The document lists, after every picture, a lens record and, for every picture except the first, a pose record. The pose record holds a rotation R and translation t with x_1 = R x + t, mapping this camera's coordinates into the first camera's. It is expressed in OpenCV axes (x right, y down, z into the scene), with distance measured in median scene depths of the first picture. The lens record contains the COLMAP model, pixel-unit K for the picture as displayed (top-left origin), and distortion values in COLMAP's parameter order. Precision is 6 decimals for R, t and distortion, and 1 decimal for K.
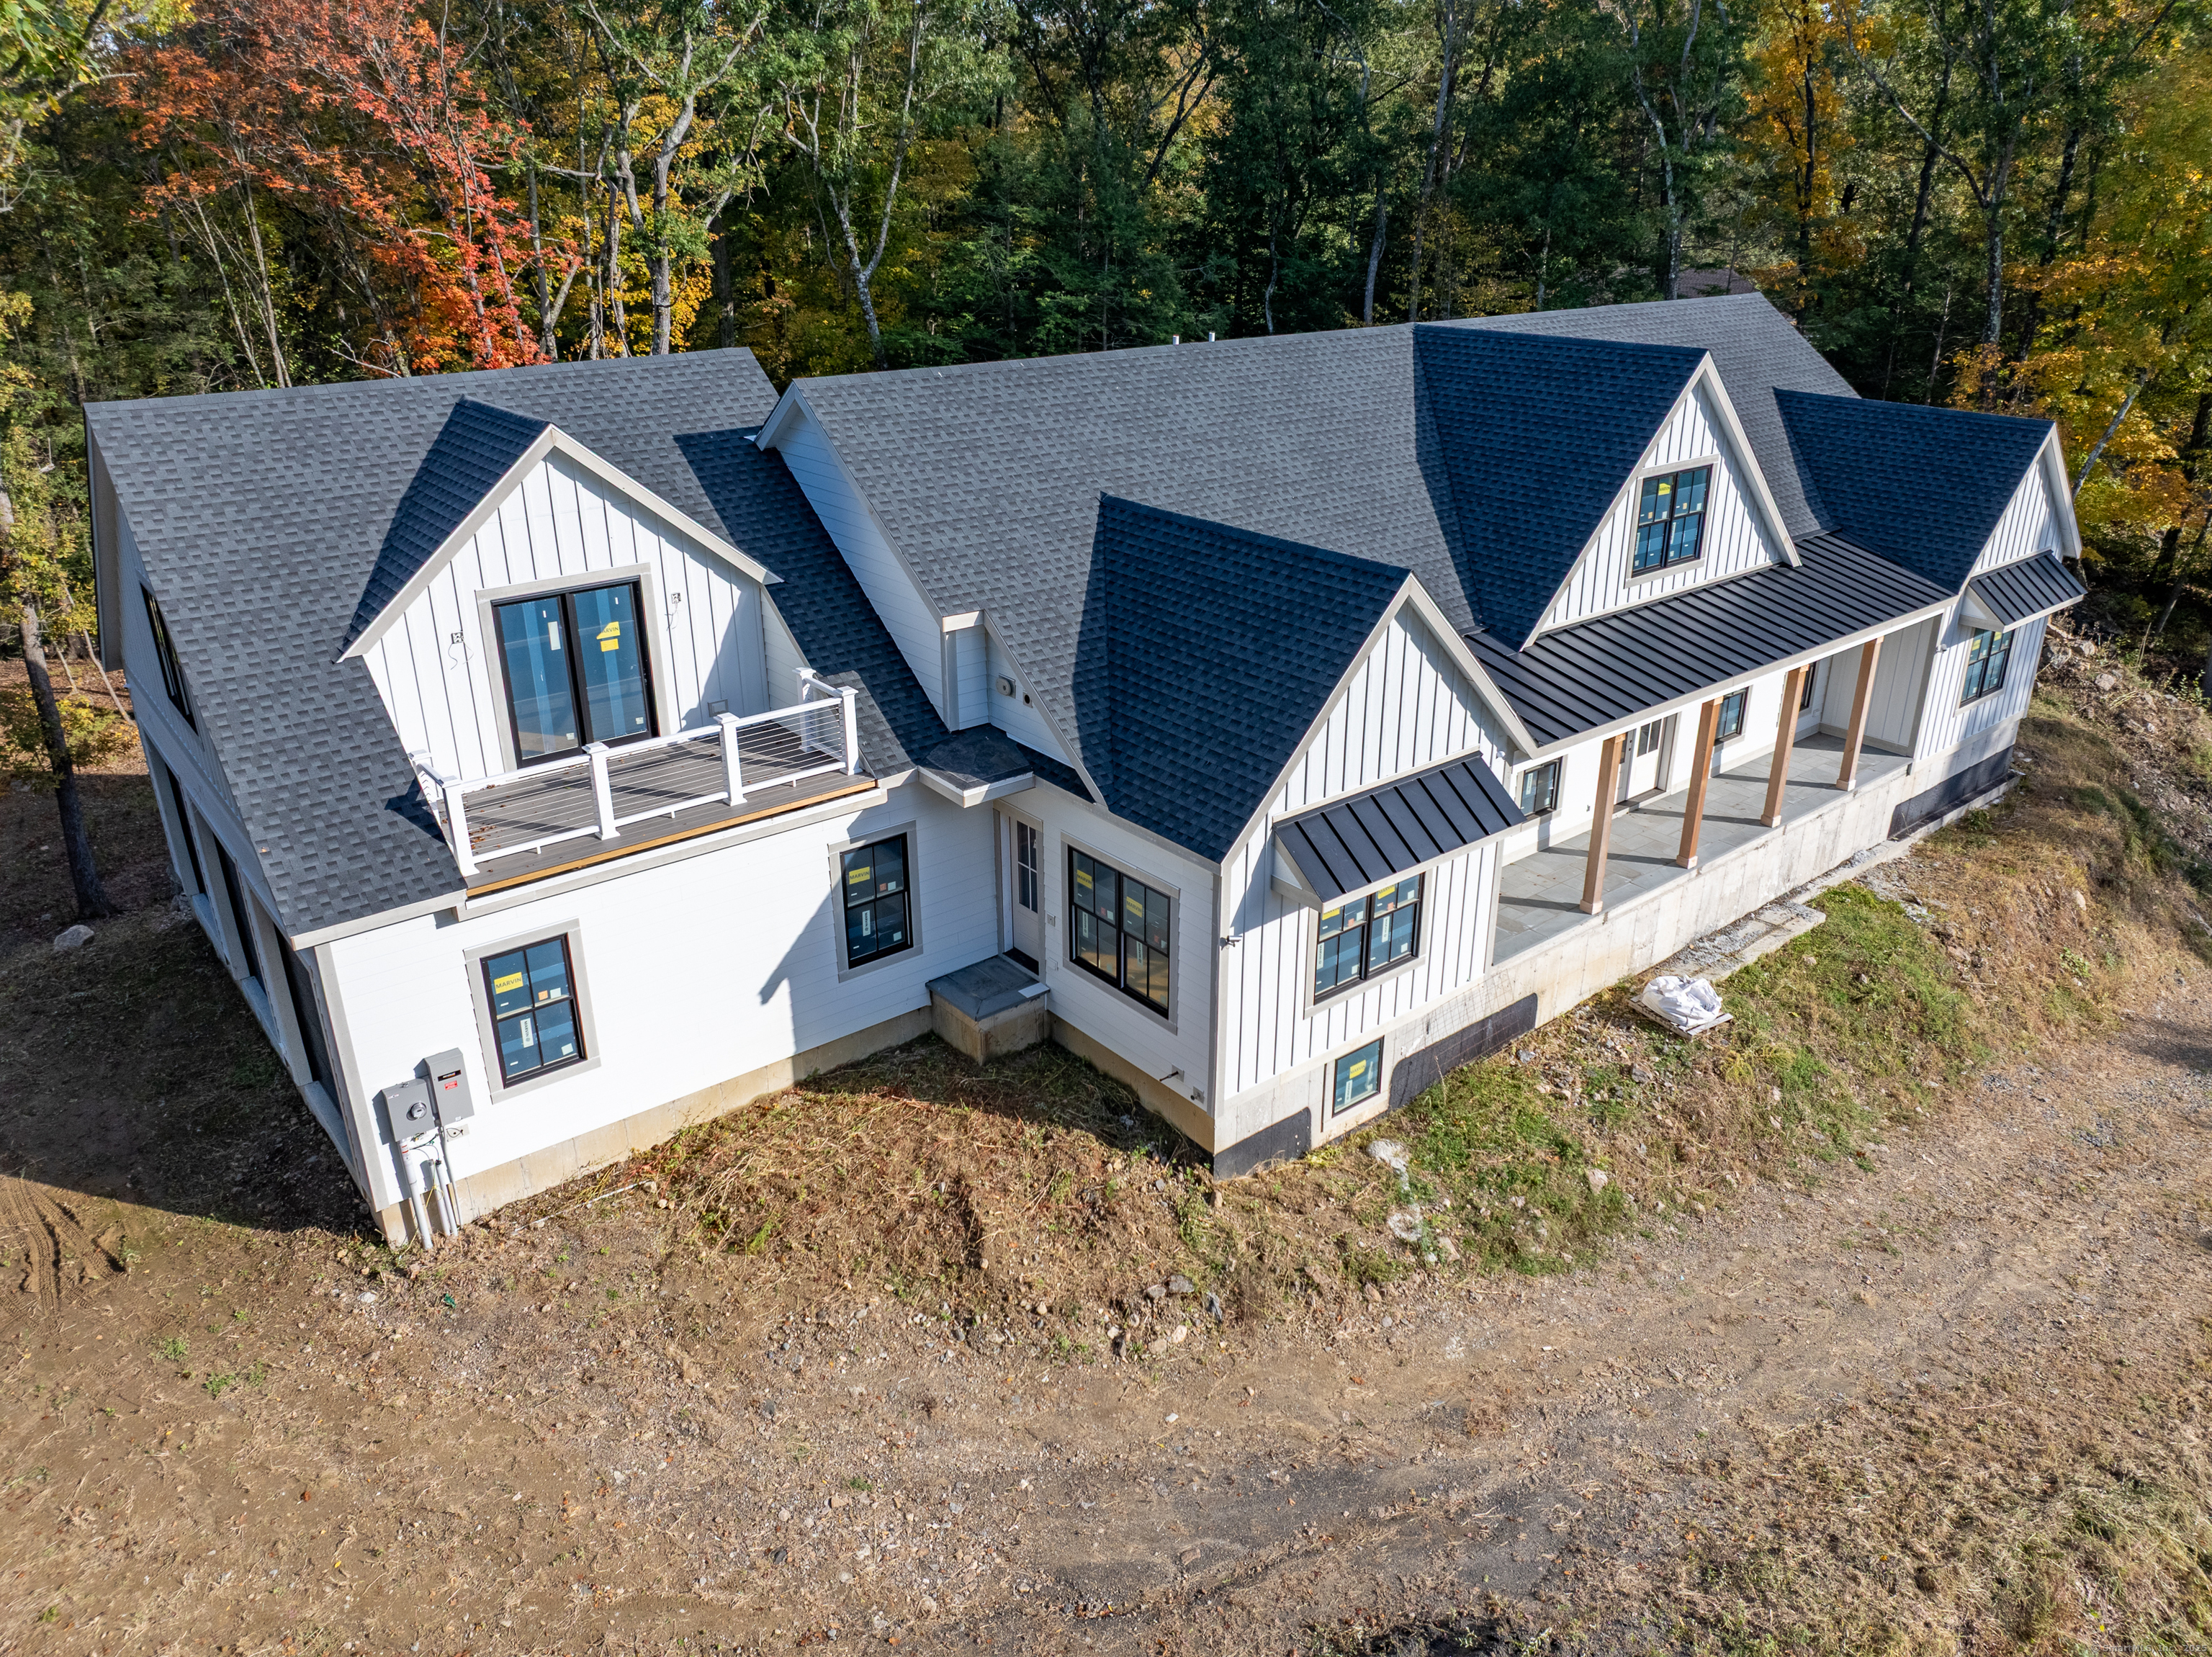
lens RADIAL K [[1558.4, 0, 1144.7], [0, 1558.4, 816.3], [0, 0, 1]] dist [-0.048784, 0.017511]
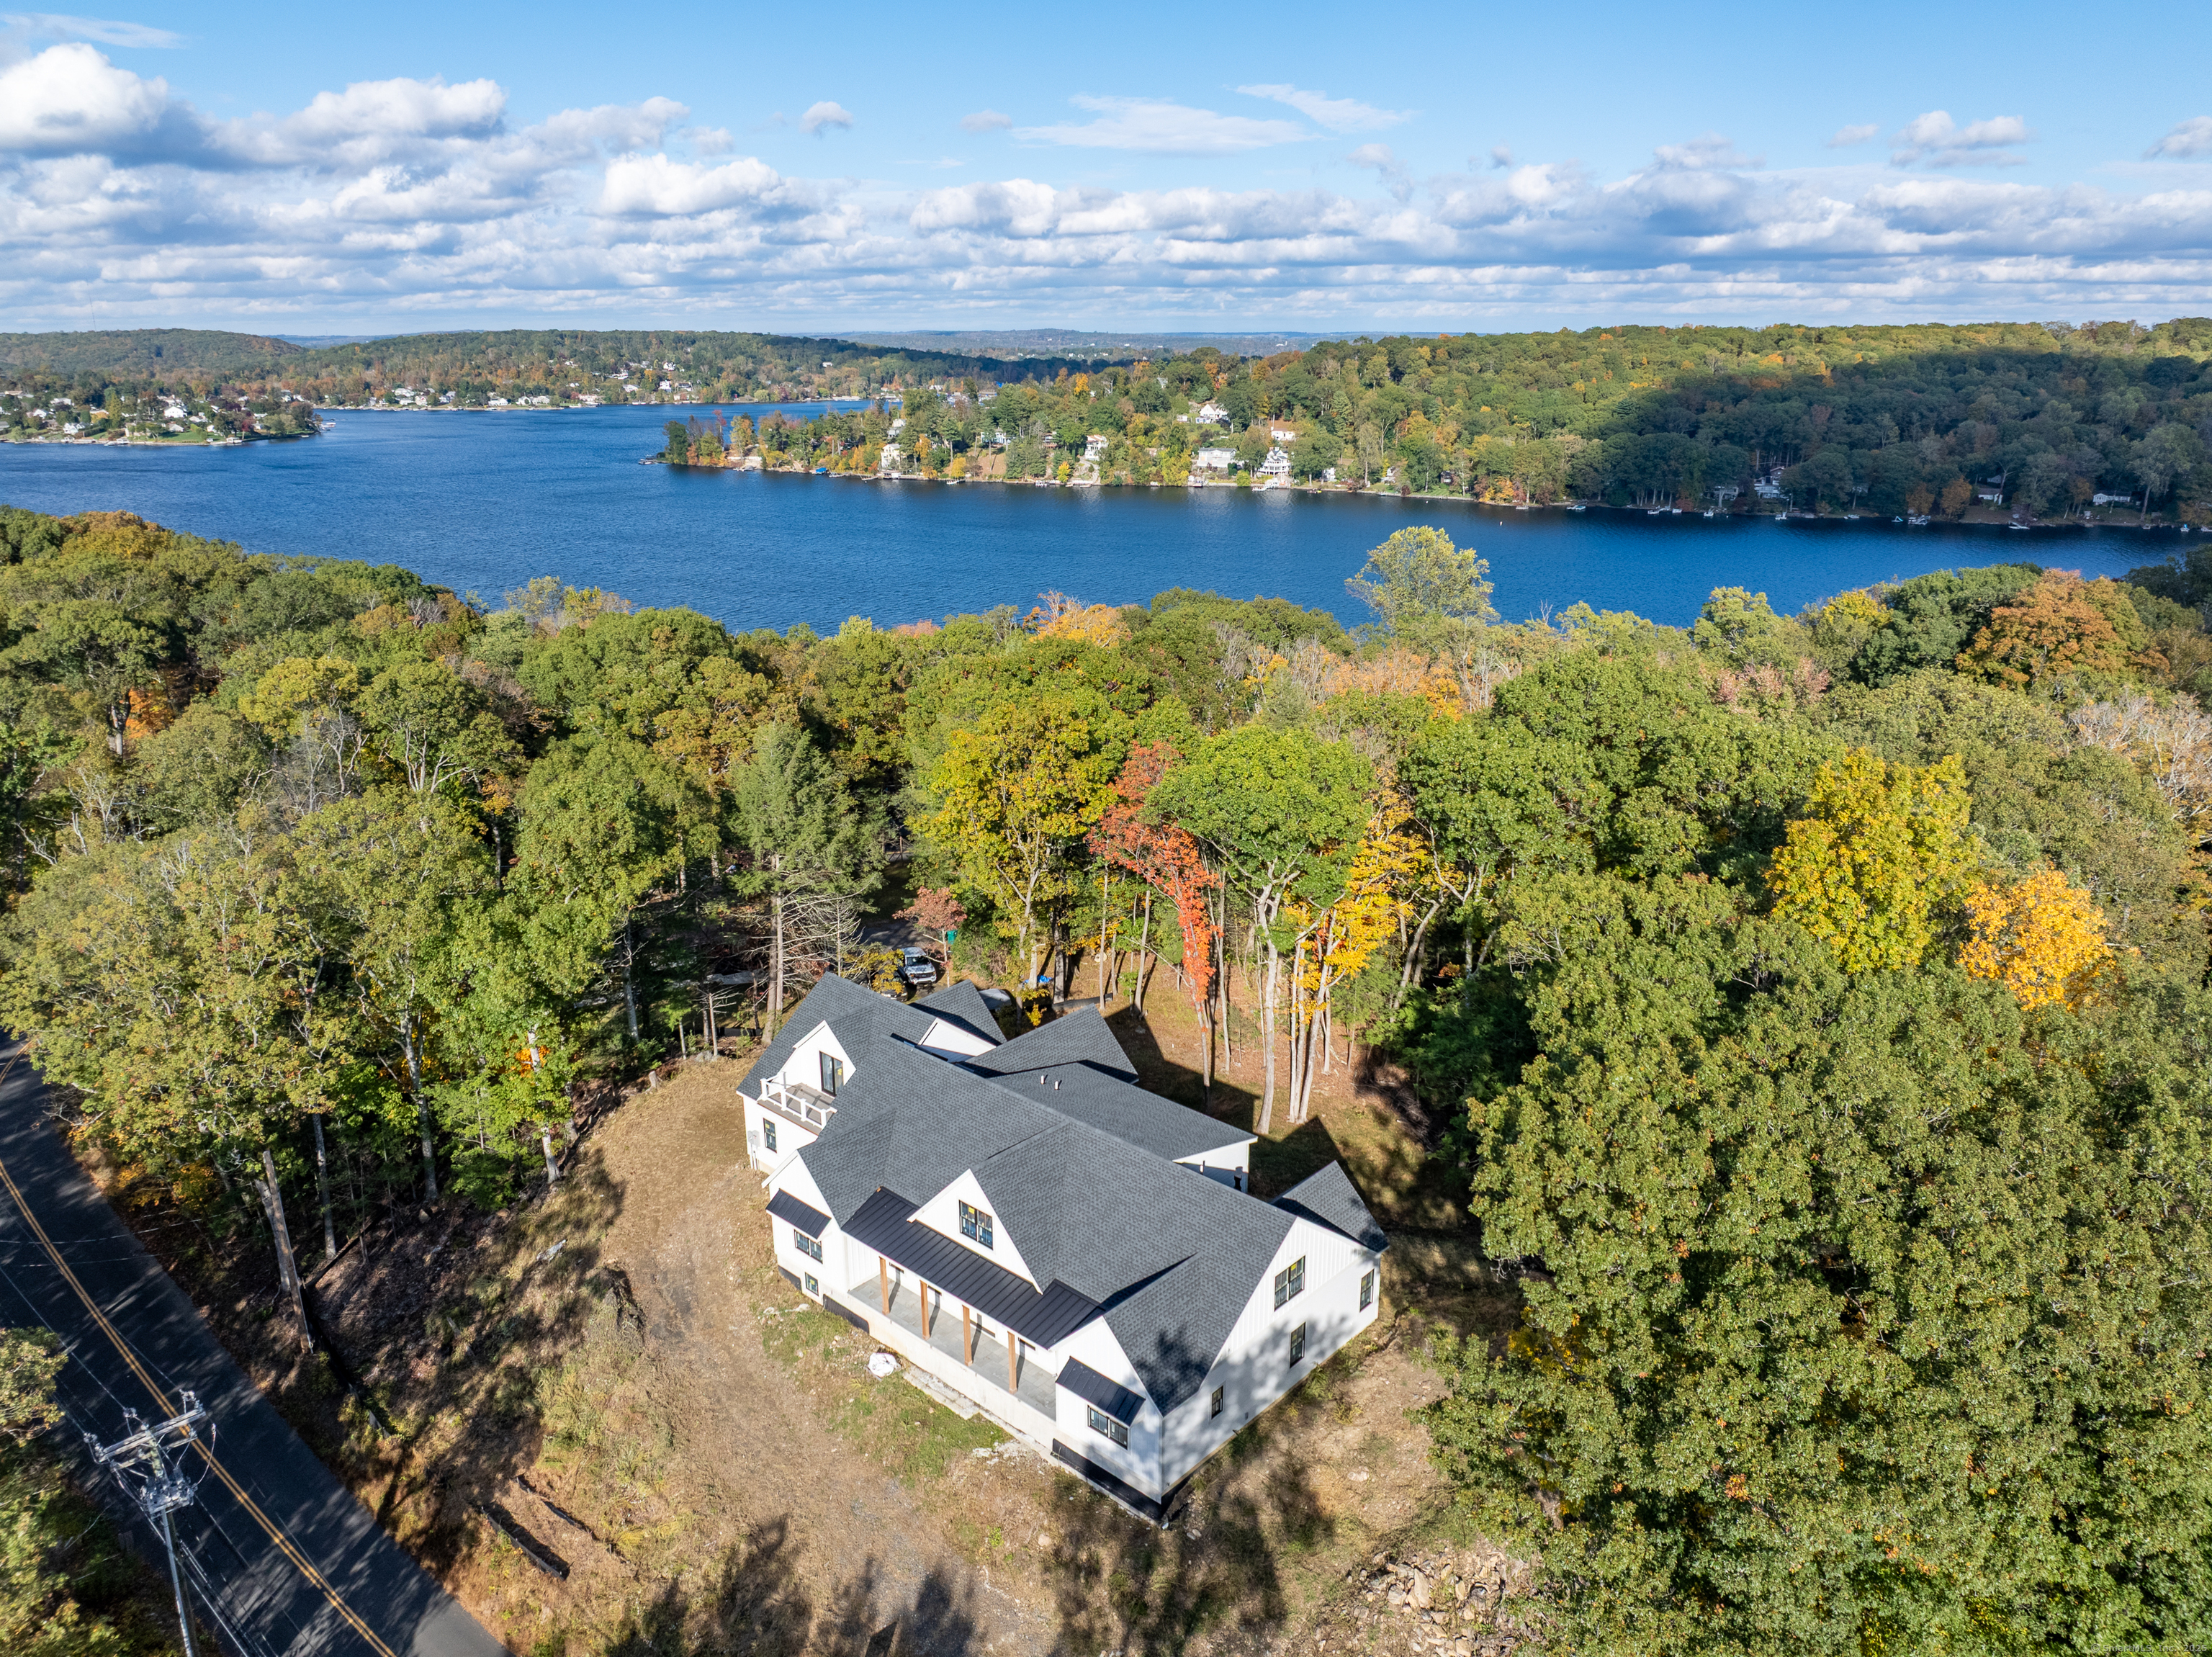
lens RADIAL K [[1558.4, 0, 1112.1], [0, 1558.4, 831.8], [0, 0, 1]] dist [-0.048784, 0.017511]
pose [[0.140028, 0.298329, -0.944136, 3.214977], [-0.386179, 0.894471, 0.225360, -1.776483], [0.911733, 0.333049, 0.240460, 0.478360]]
